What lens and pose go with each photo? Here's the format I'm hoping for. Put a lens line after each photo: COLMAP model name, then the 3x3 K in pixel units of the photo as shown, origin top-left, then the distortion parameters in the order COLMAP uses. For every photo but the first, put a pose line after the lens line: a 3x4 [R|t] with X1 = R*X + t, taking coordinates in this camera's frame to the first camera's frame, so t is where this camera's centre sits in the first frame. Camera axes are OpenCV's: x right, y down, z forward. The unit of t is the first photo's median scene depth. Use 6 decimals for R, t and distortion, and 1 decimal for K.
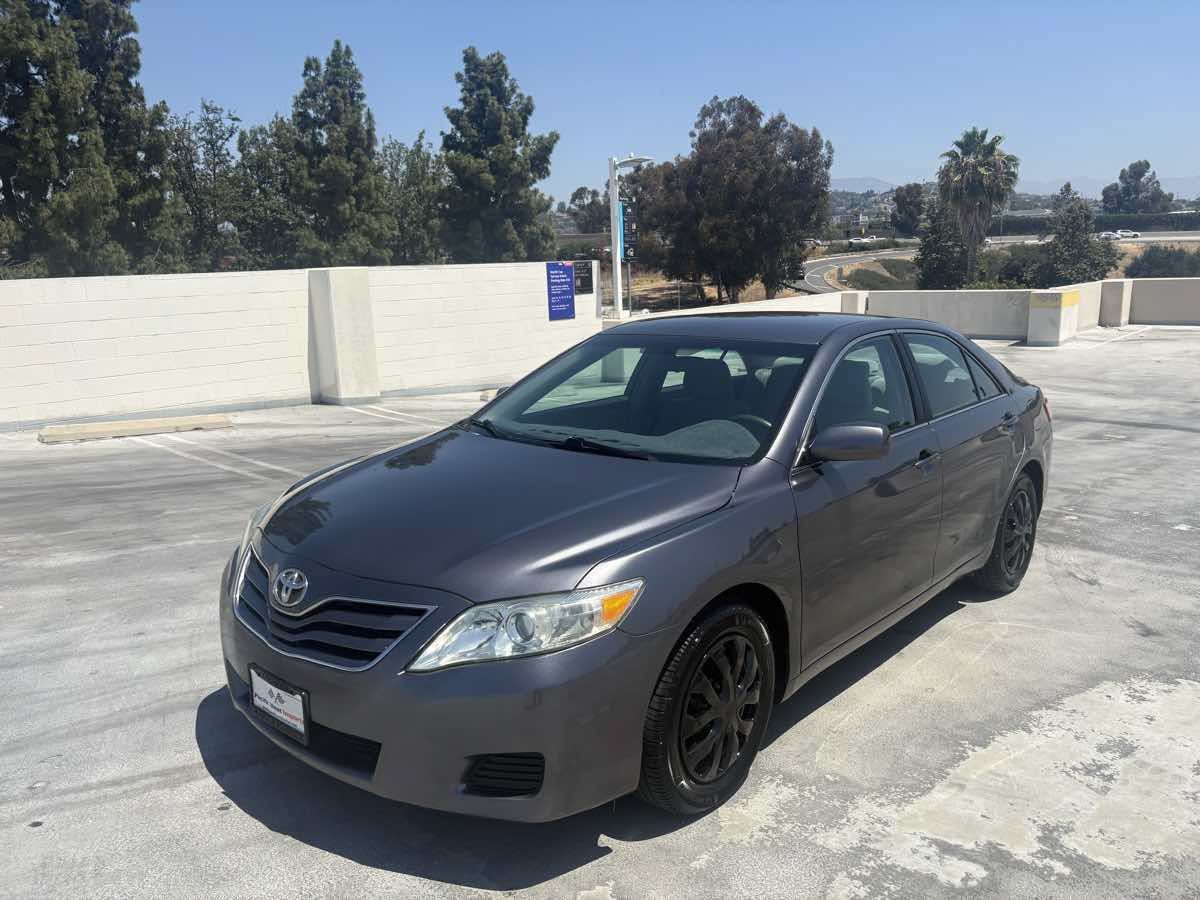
lens RADIAL K [[913.6, 0, 606.2], [0, 913.6, 453.8], [0, 0, 1]] dist [0.045993, -0.054075]
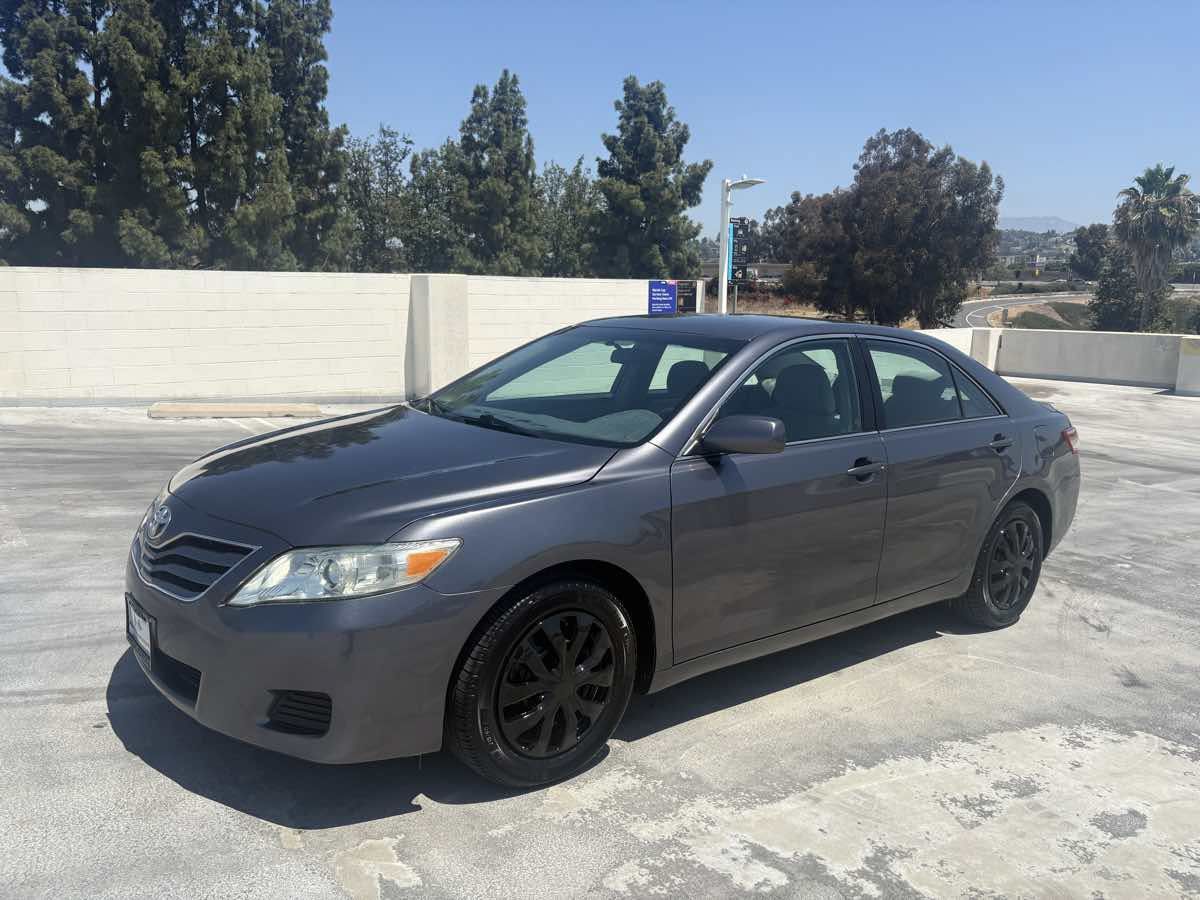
lens RADIAL K [[913.6, 0, 606.2], [0, 913.6, 453.8], [0, 0, 1]] dist [0.045993, -0.054075]
pose [[0.984764, 0.072995, -0.157837, 0.019209], [-0.077623, 0.996709, -0.023351, 0.002833], [0.155613, 0.035246, 0.987189, 0.001029]]
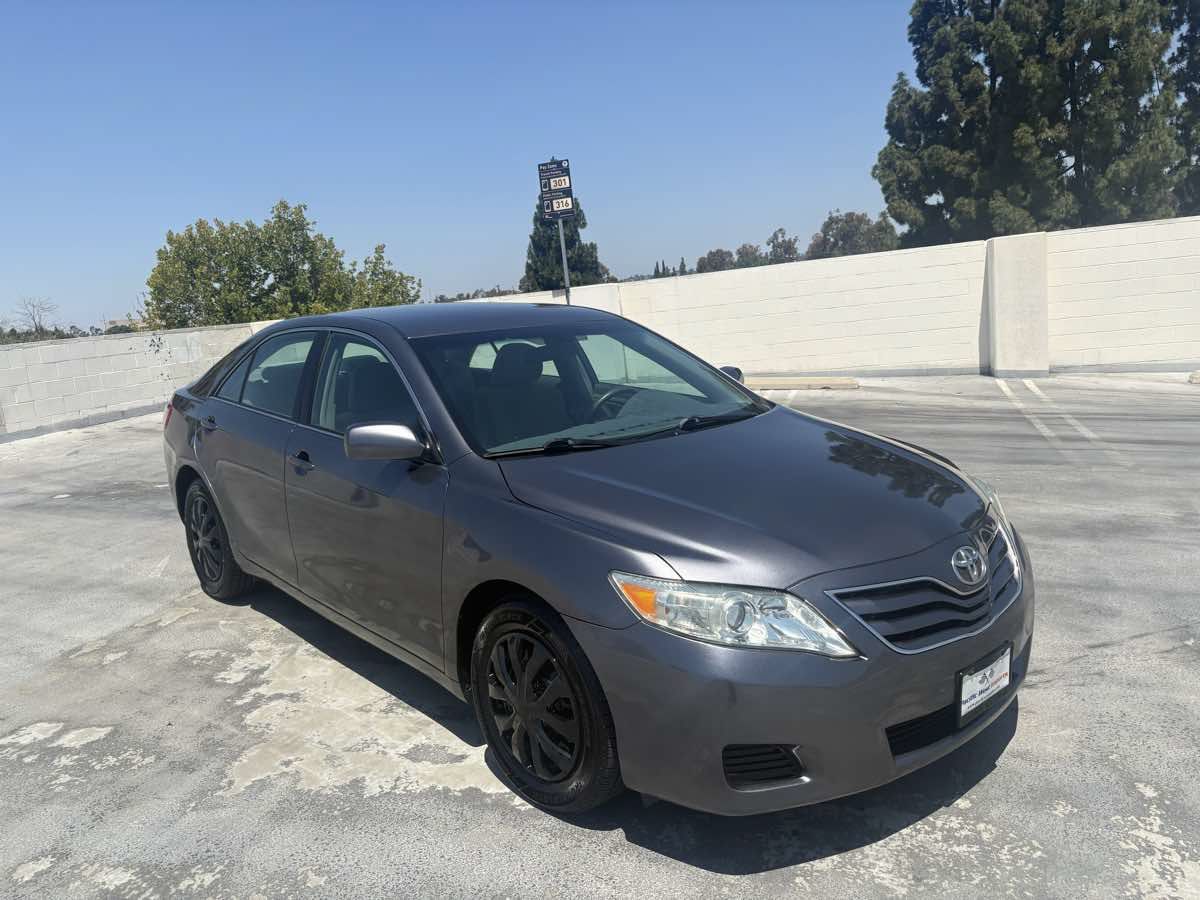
lens RADIAL K [[922.8, 0, 600.0], [0, 922.8, 450.0], [0, 0, 1]] dist [0.060845, -0.079734]
pose [[0.422047, 0.129559, -0.897269, 0.108927], [-0.101613, 0.990259, 0.095190, -0.006740], [0.900861, 0.051000, 0.431101, 0.048194]]
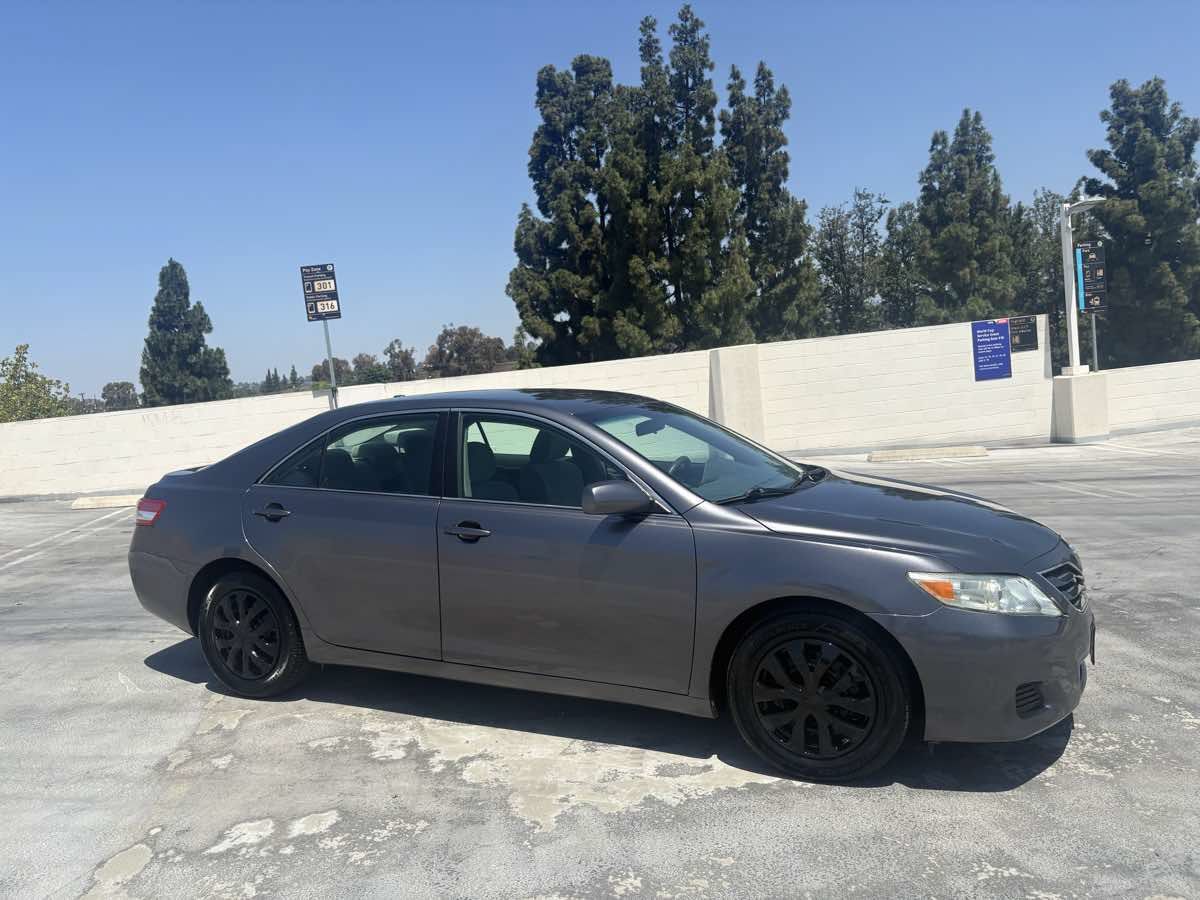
lens RADIAL K [[916.4, 0, 600.1], [0, 916.4, 471.6], [0, 0, 1]] dist [0.041149, -0.056734]
pose [[0.750489, 0.024908, -0.660413, 0.090760], [-0.059439, 0.997784, -0.029913, 0.000794], [0.658204, 0.061704, 0.750307, 0.003407]]
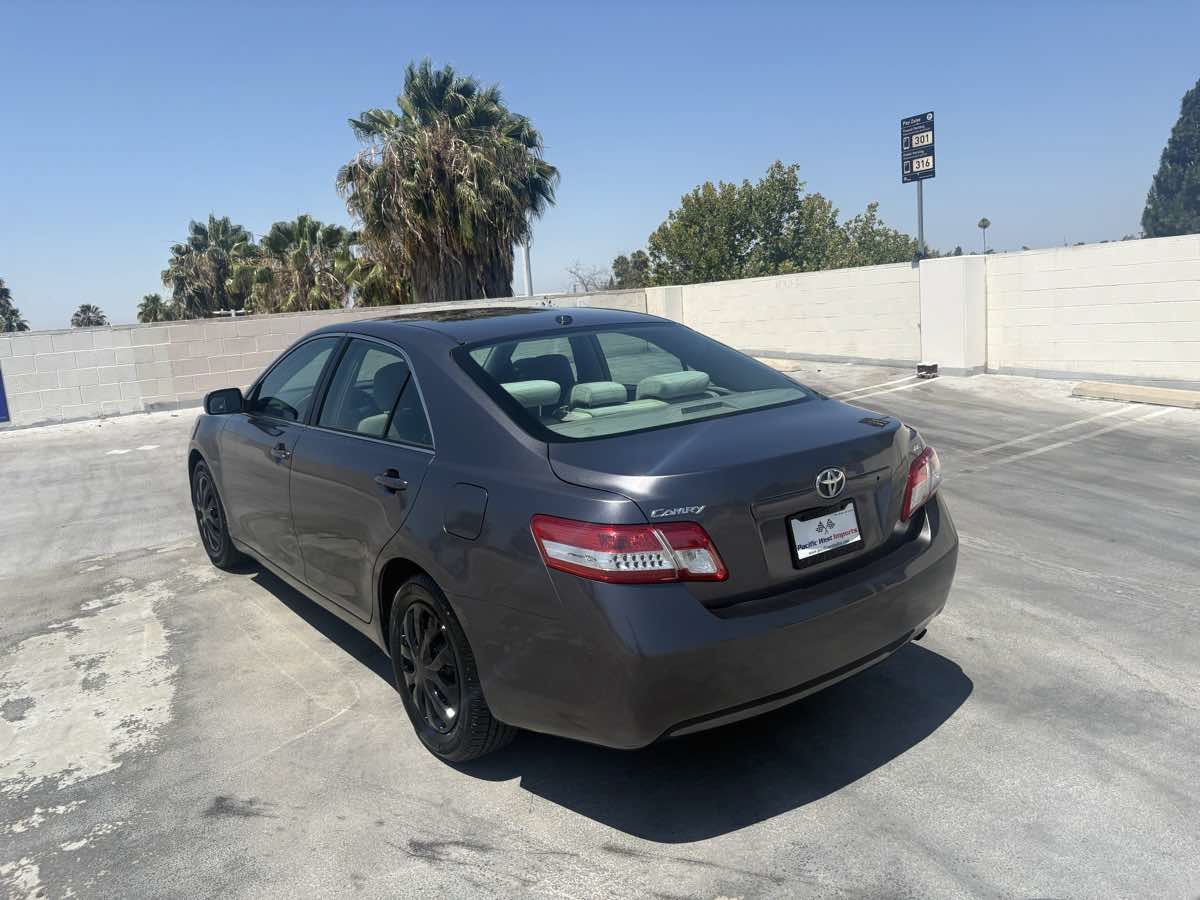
lens RADIAL K [[913.6, 0, 606.2], [0, 913.6, 453.8], [0, 0, 1]] dist [0.045993, -0.054075]
pose [[-0.205354, 0.203644, -0.957266, 0.107760], [-0.133482, 0.963144, 0.233530, -0.024430], [0.969542, 0.175734, -0.170602, 0.128333]]
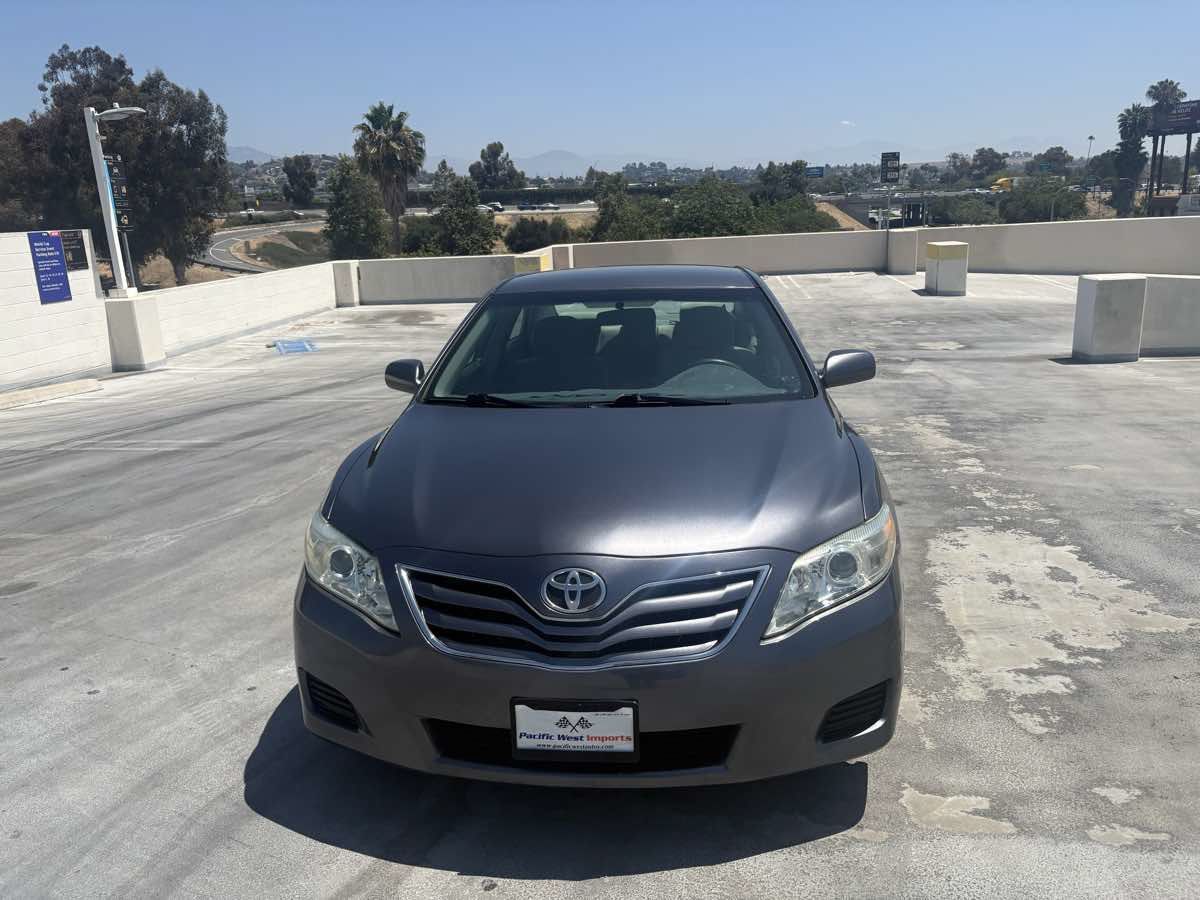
lens RADIAL K [[915.8, 0, 597.5], [0, 915.8, 451.0], [0, 0, 1]] dist [0.017070, -0.008216]
pose [[0.812494, -0.149190, 0.563556, -0.044615], [0.134847, 0.988579, 0.067294, -0.002012], [-0.567159, 0.021318, 0.823332, 0.016972]]
